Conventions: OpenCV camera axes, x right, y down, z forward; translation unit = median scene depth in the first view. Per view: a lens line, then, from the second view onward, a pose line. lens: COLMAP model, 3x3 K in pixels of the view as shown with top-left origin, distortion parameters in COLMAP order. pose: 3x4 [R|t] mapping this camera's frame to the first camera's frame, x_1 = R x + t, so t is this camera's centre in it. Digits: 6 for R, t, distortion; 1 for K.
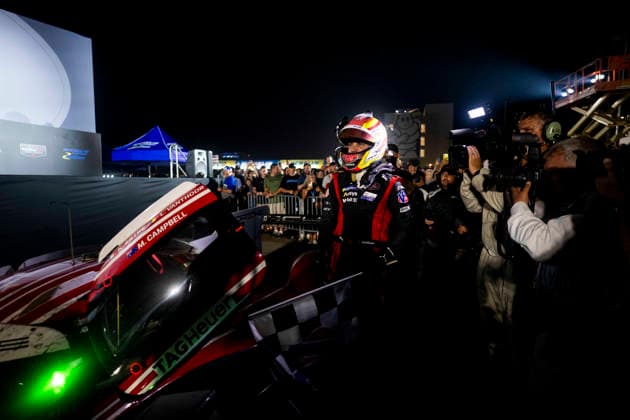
lens RADIAL K [[353.6, 0, 315.0], [0, 353.6, 210.0], [0, 0, 1]] dist [-0.000861, 0.001276]
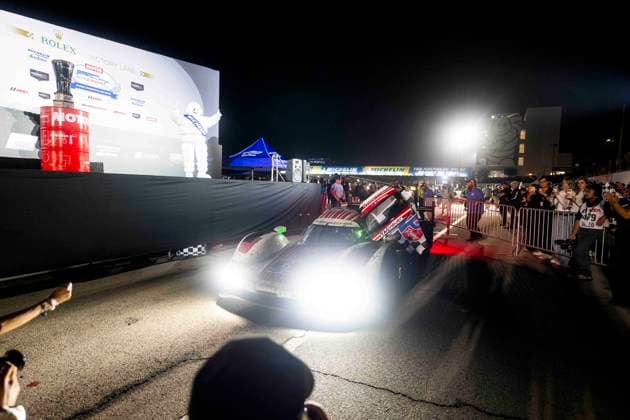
lens RADIAL K [[353.6, 0, 315.0], [0, 353.6, 210.0], [0, 0, 1]] dist [-0.000861, 0.001276]
pose [[0.971981, 0.045698, -0.230576, 0.025378], [-0.049385, 0.998727, -0.010242, 0.015968], [0.229815, 0.021342, 0.973000, -0.187070]]
